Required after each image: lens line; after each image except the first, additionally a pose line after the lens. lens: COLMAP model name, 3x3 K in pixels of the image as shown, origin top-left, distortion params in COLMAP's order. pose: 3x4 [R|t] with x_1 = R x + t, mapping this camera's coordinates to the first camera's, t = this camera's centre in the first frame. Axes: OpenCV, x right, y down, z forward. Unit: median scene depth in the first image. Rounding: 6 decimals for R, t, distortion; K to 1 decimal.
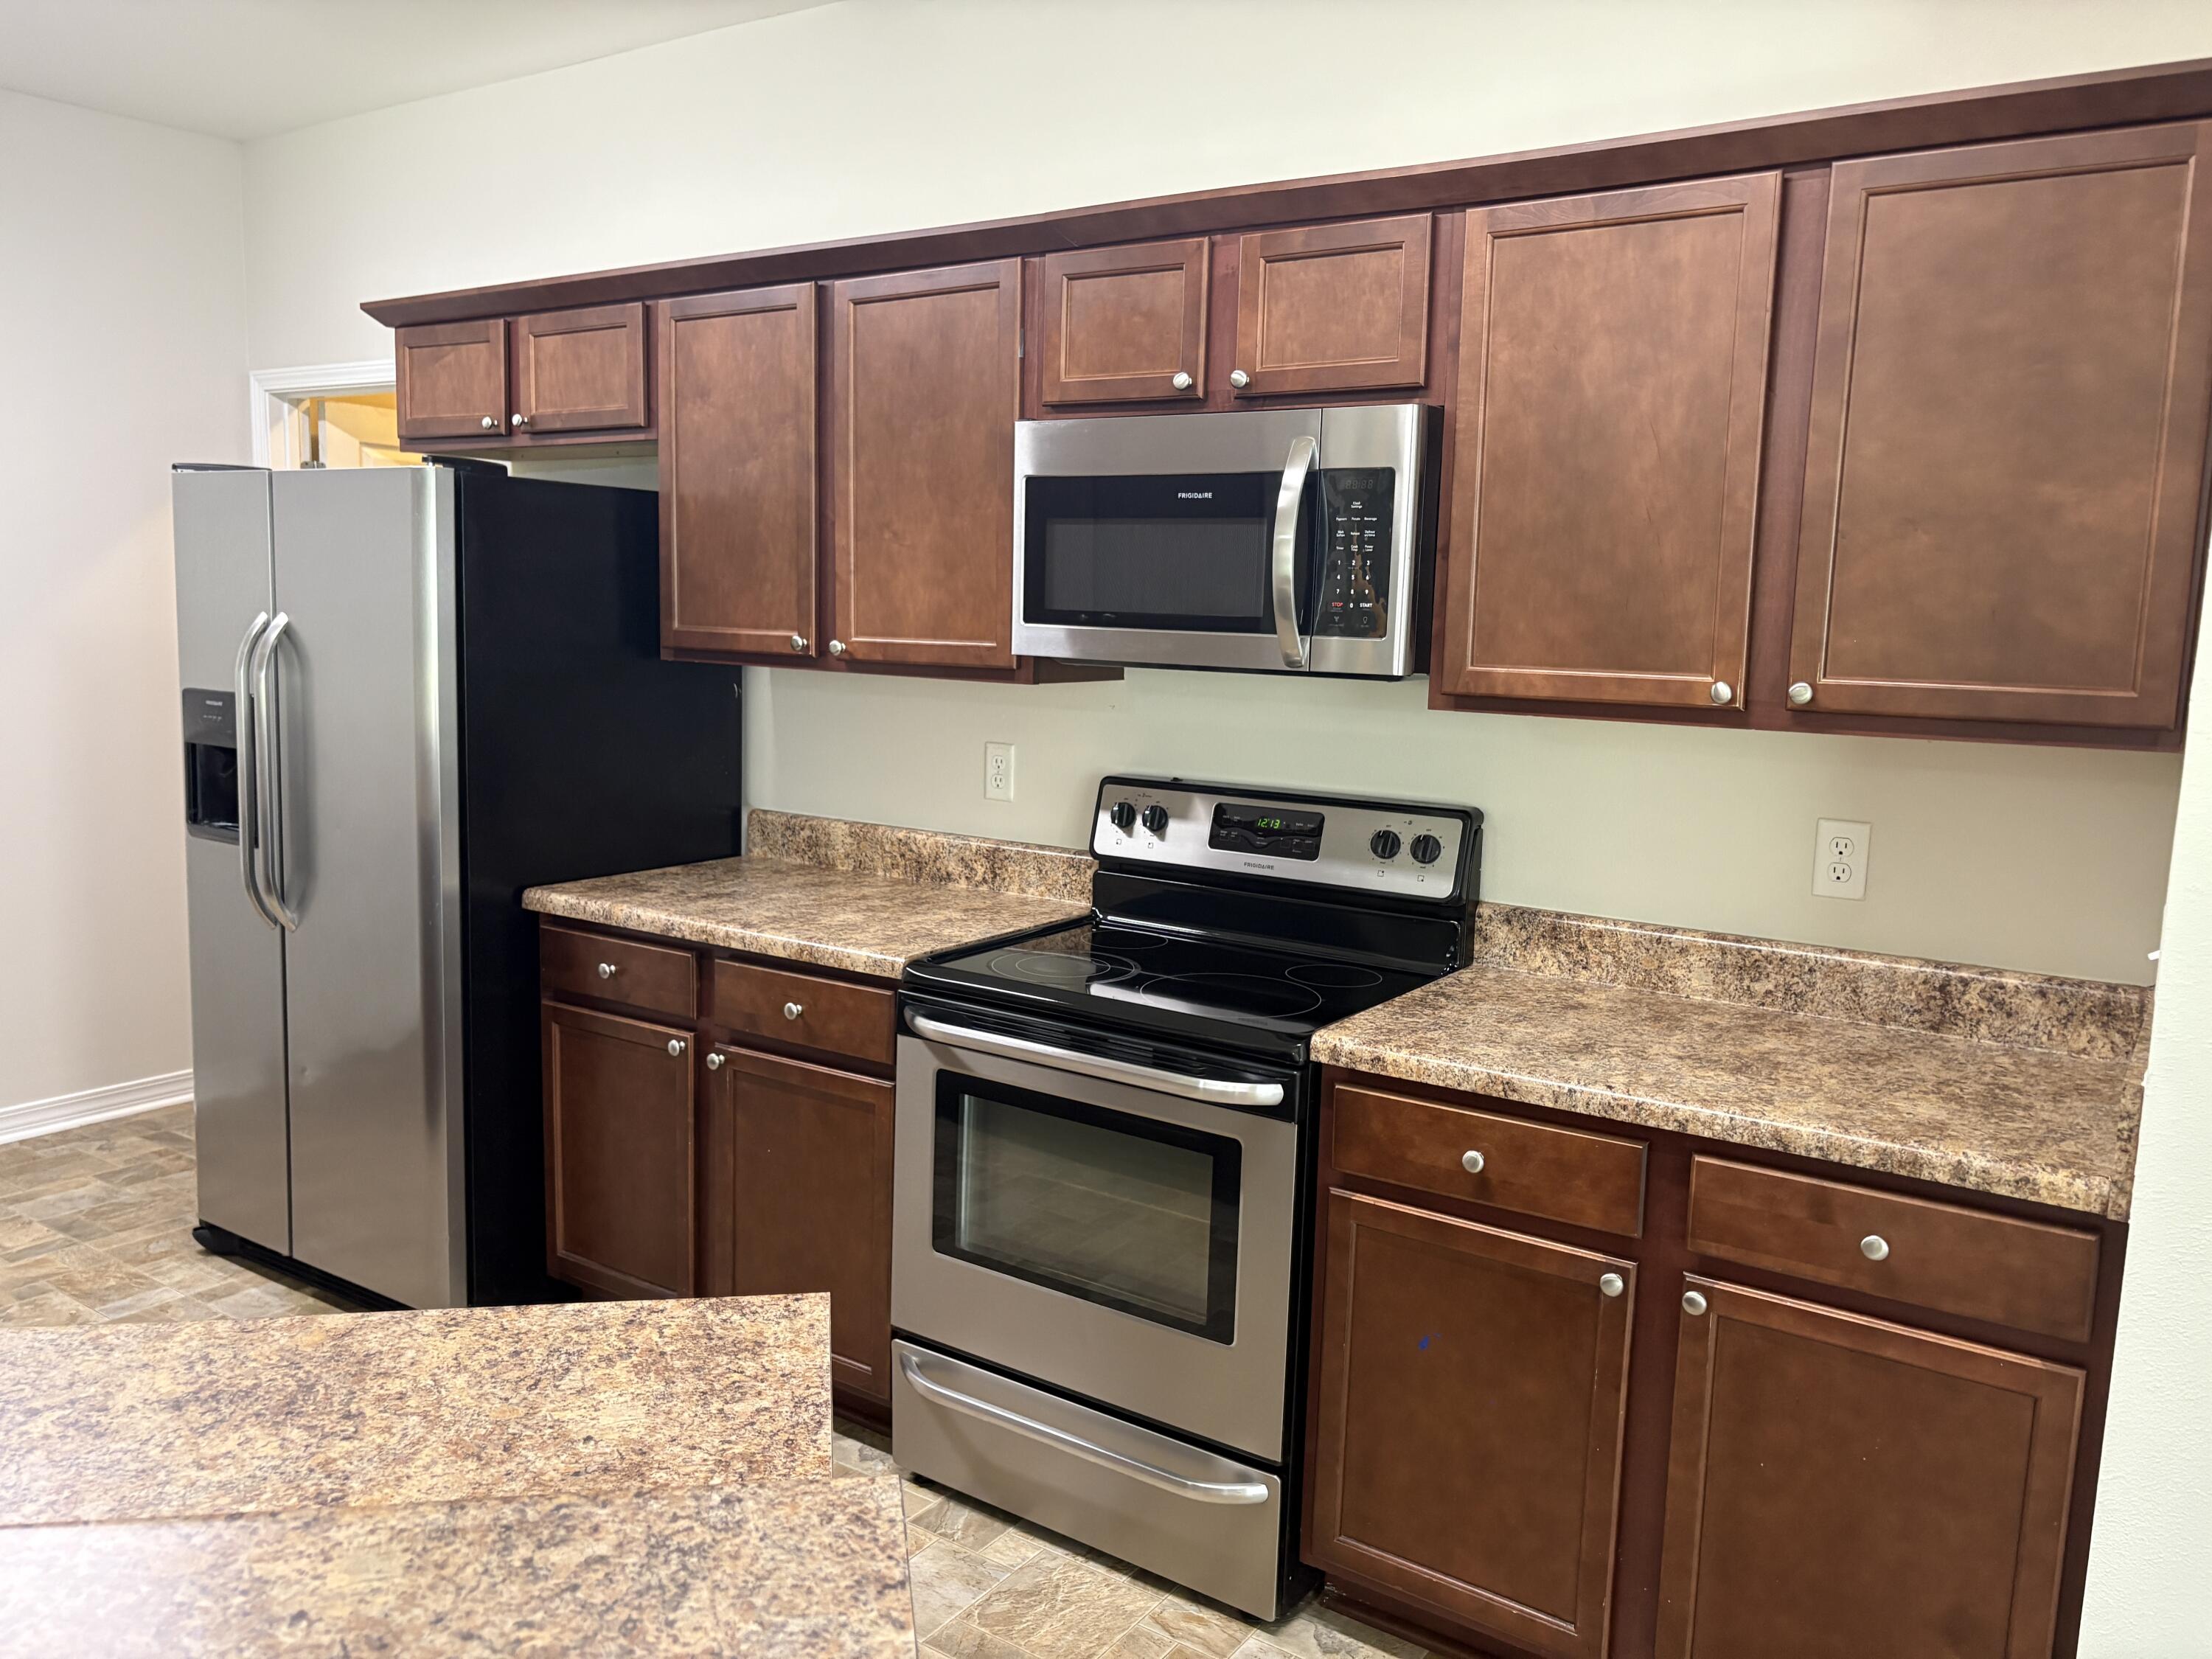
lens RADIAL K [[1680.6, 0, 1077.5], [0, 1680.6, 802.1], [0, 0, 1]] dist [0.014565, 0.001866]
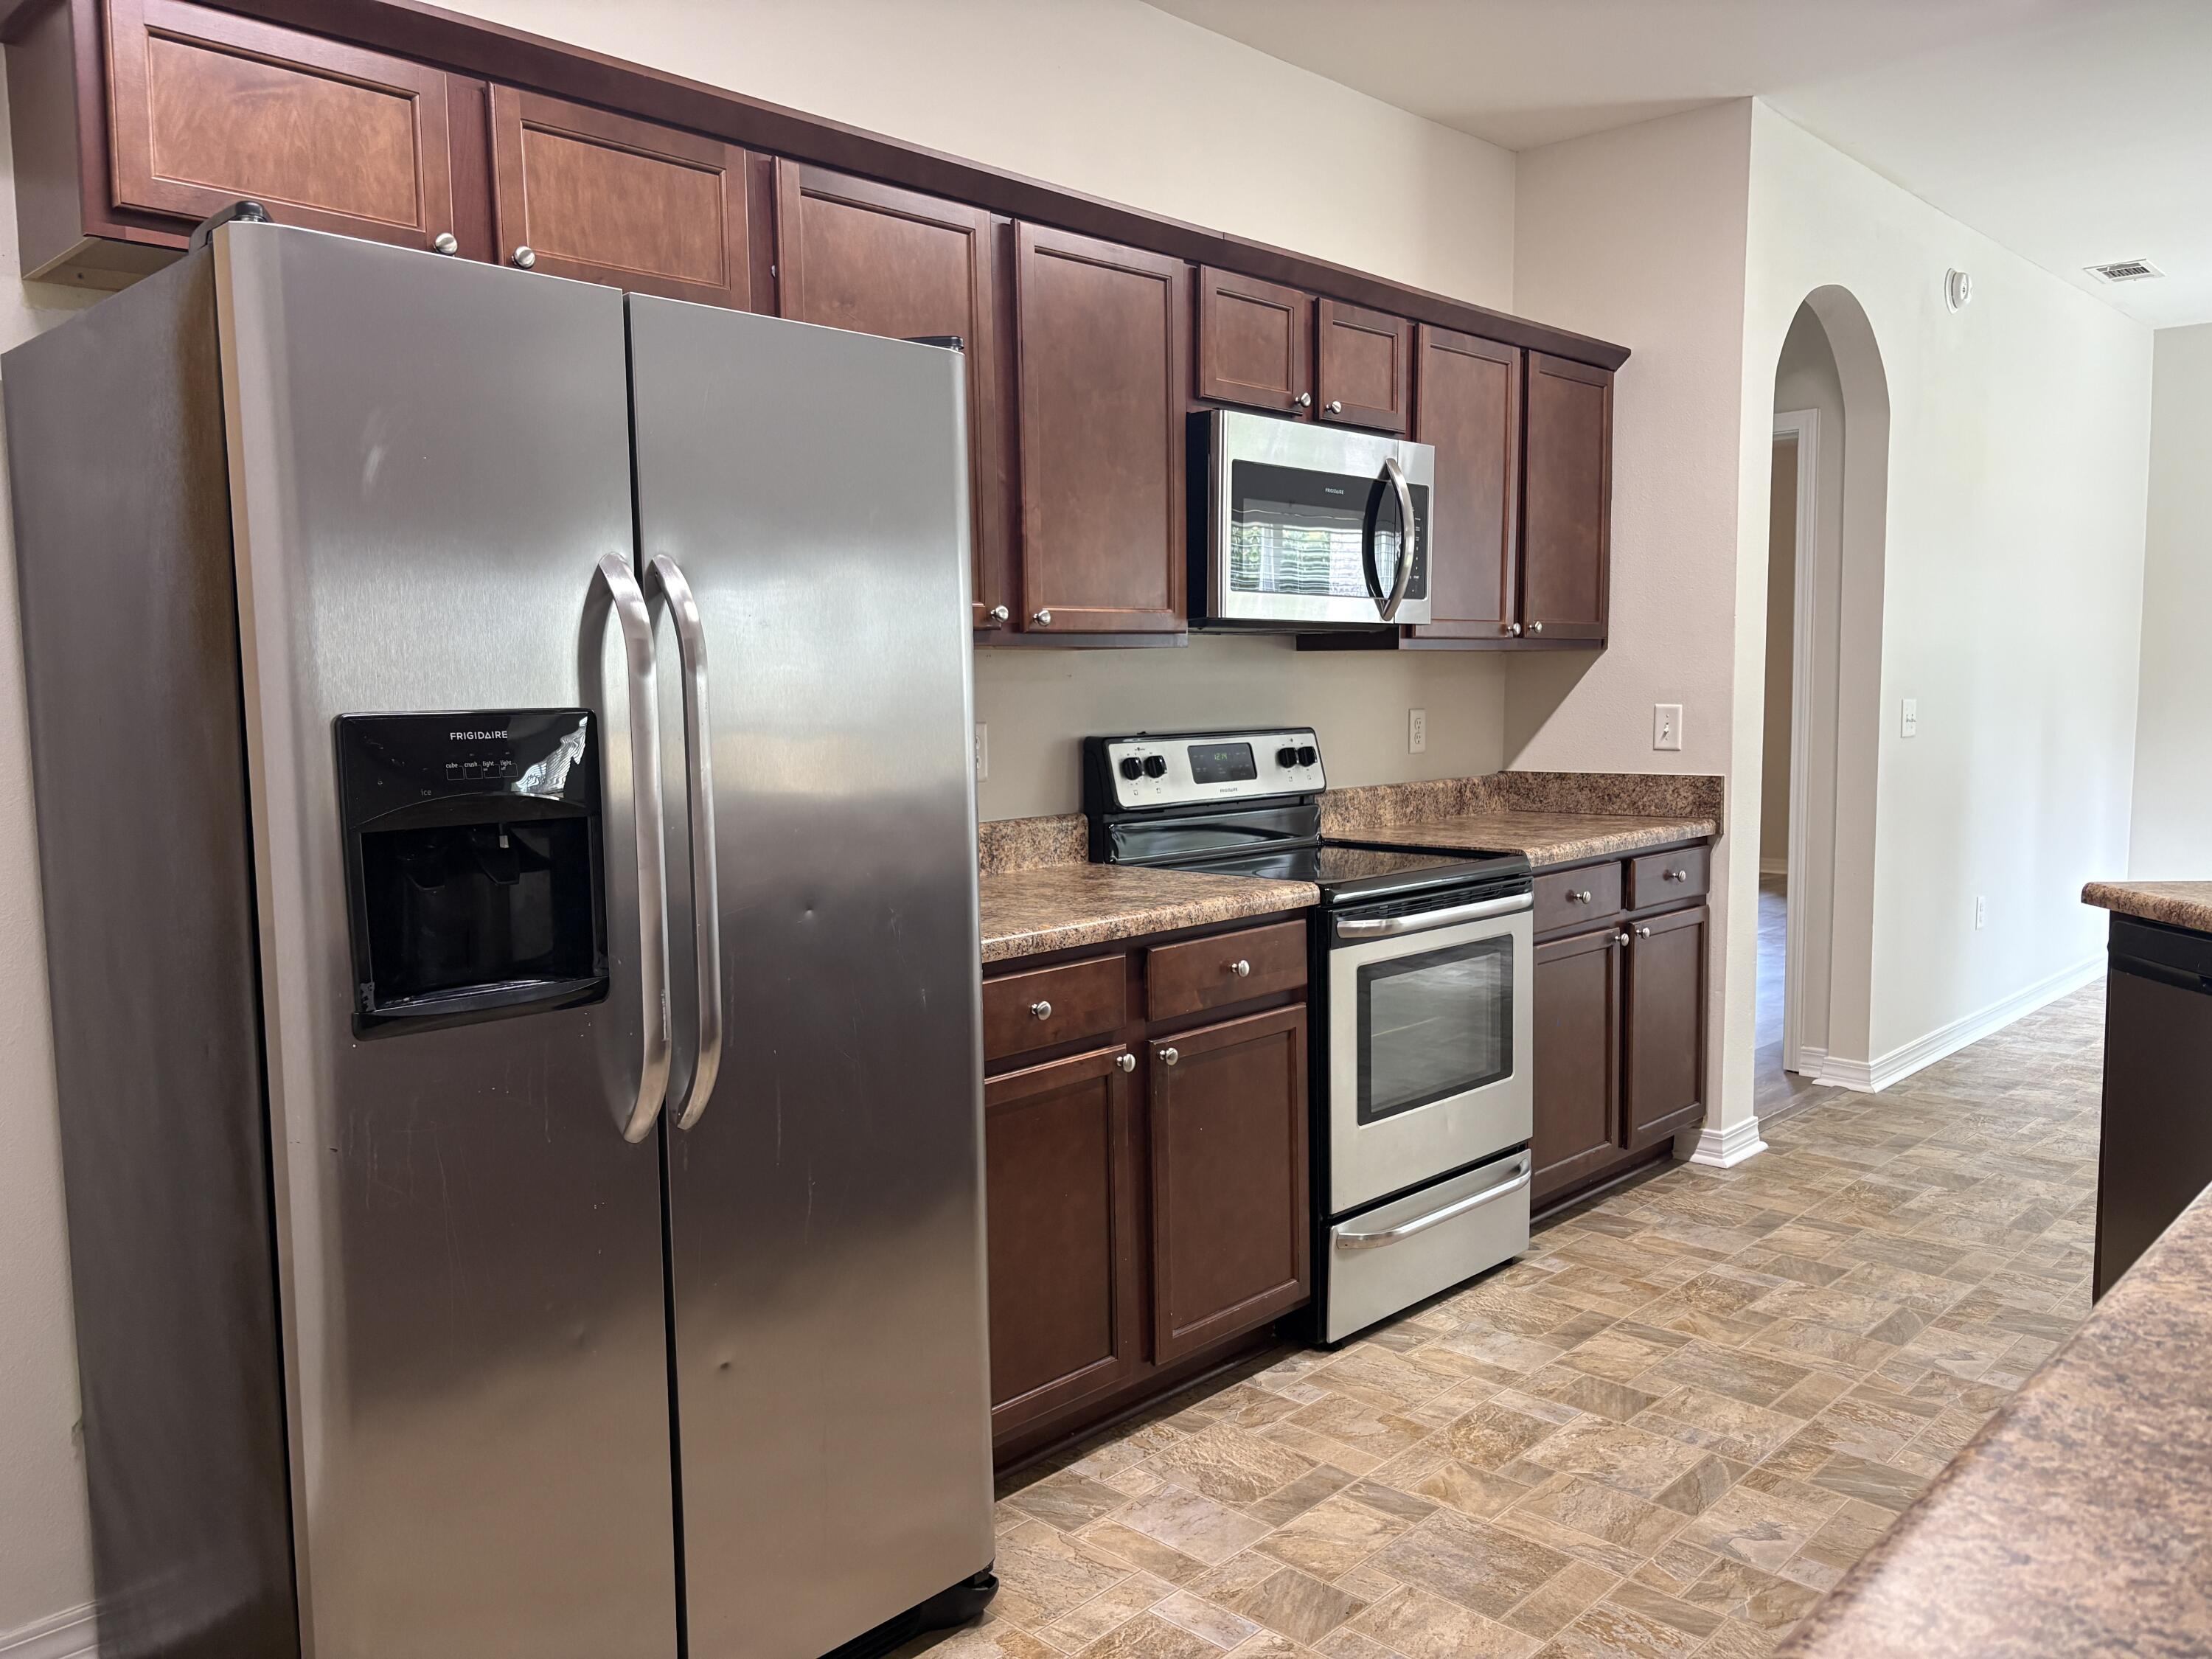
lens RADIAL K [[1667.2, 0, 1110.6], [0, 1667.2, 826.0], [0, 0, 1]] dist [0.044248, -0.047484]
pose [[0.159892, -0.113400, 0.980599, -1.146184], [0.139686, 0.985983, 0.091246, -0.062210], [-0.977201, 0.122386, 0.173491, 0.886863]]
